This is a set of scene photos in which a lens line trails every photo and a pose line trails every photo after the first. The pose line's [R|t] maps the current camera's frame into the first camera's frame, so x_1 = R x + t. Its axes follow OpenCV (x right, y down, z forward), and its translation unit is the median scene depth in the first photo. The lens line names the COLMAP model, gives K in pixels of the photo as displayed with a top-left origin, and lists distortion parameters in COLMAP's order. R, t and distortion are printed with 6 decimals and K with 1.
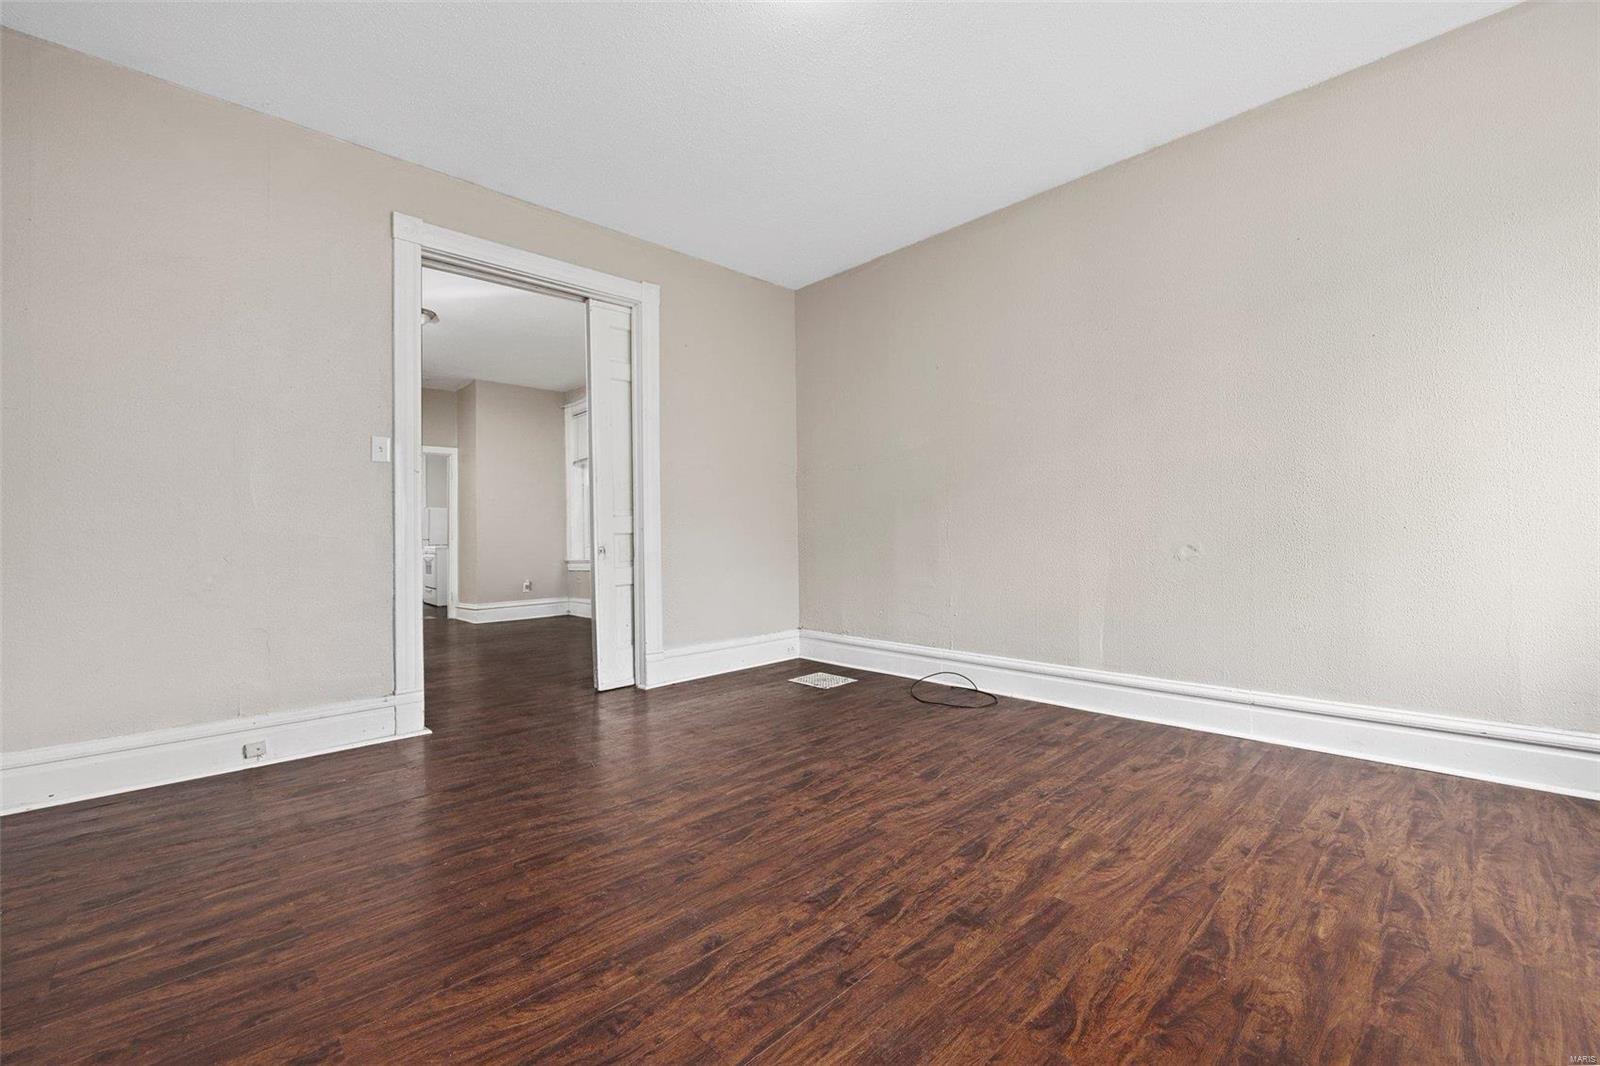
lens RADIAL K [[650.9, 0, 802.6], [0, 650.9, 532.2], [0, 0, 1]] dist [0.000743, -0.000145]
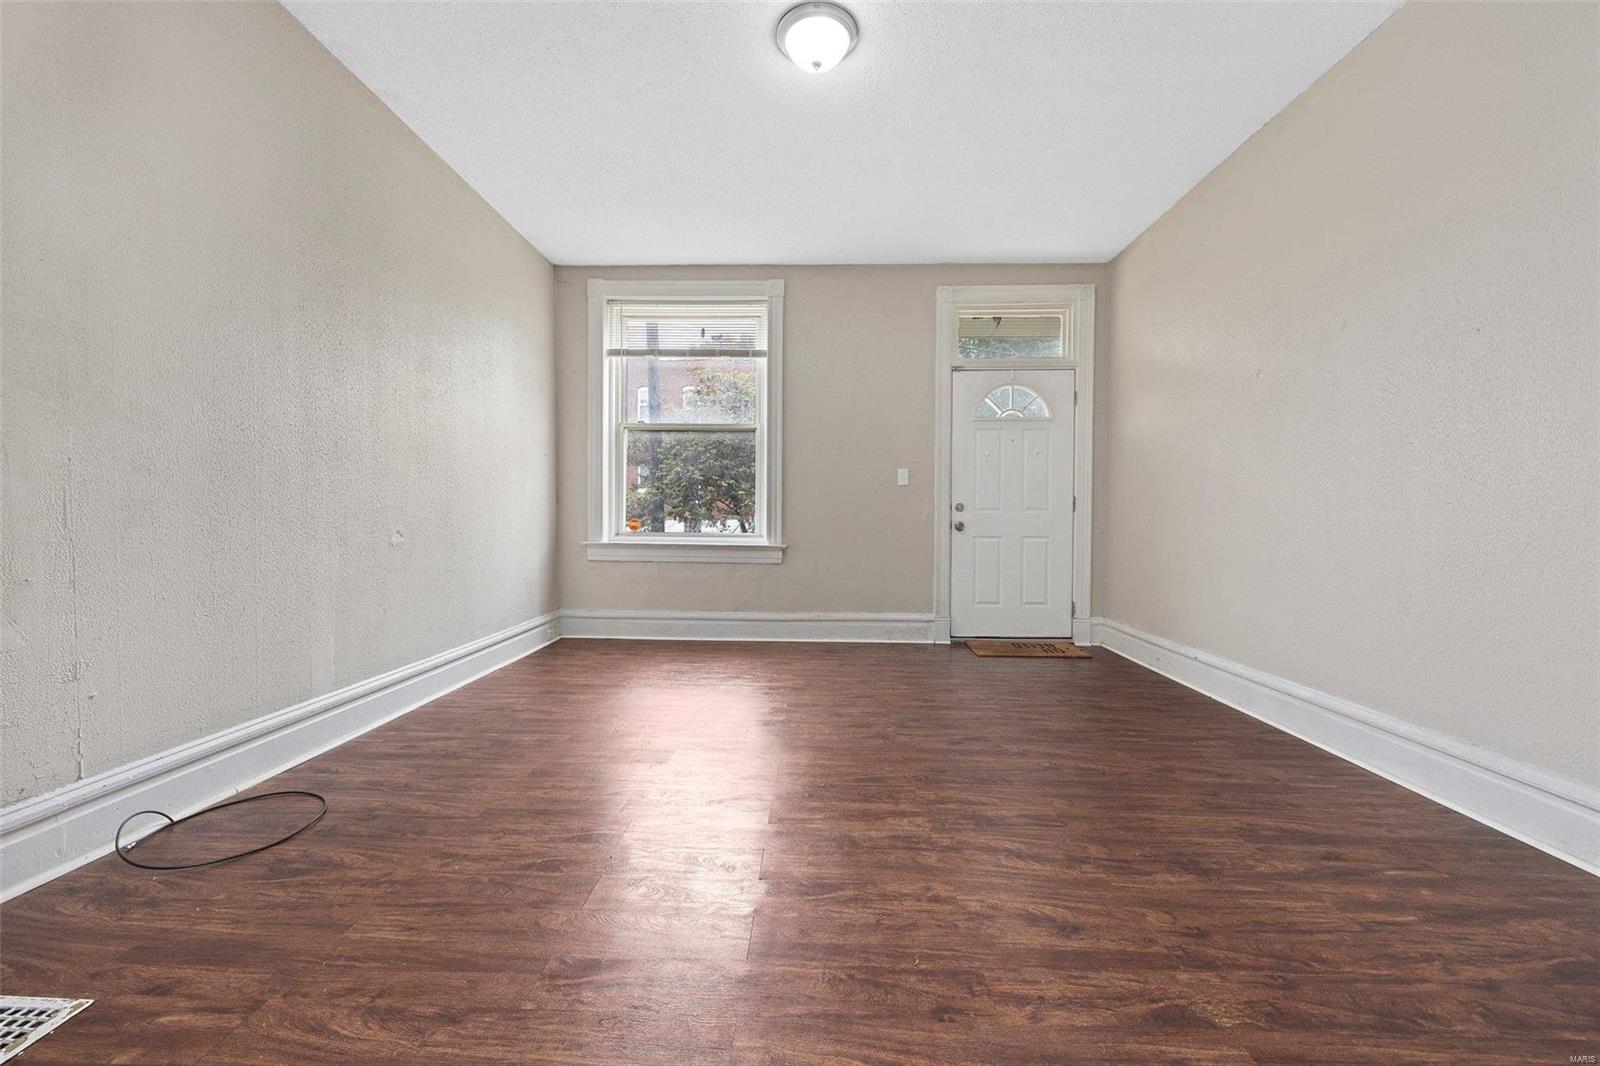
lens RADIAL K [[650.9, 0, 800.7], [0, 650.9, 532.4], [0, 0, 1]] dist [0.000743, -0.000145]
pose [[-0.701868, 0.000651, 0.712307, -0.960940], [0.003899, 0.999988, 0.002928, 0.037804], [-0.712297, 0.004832, -0.701862, 2.201130]]
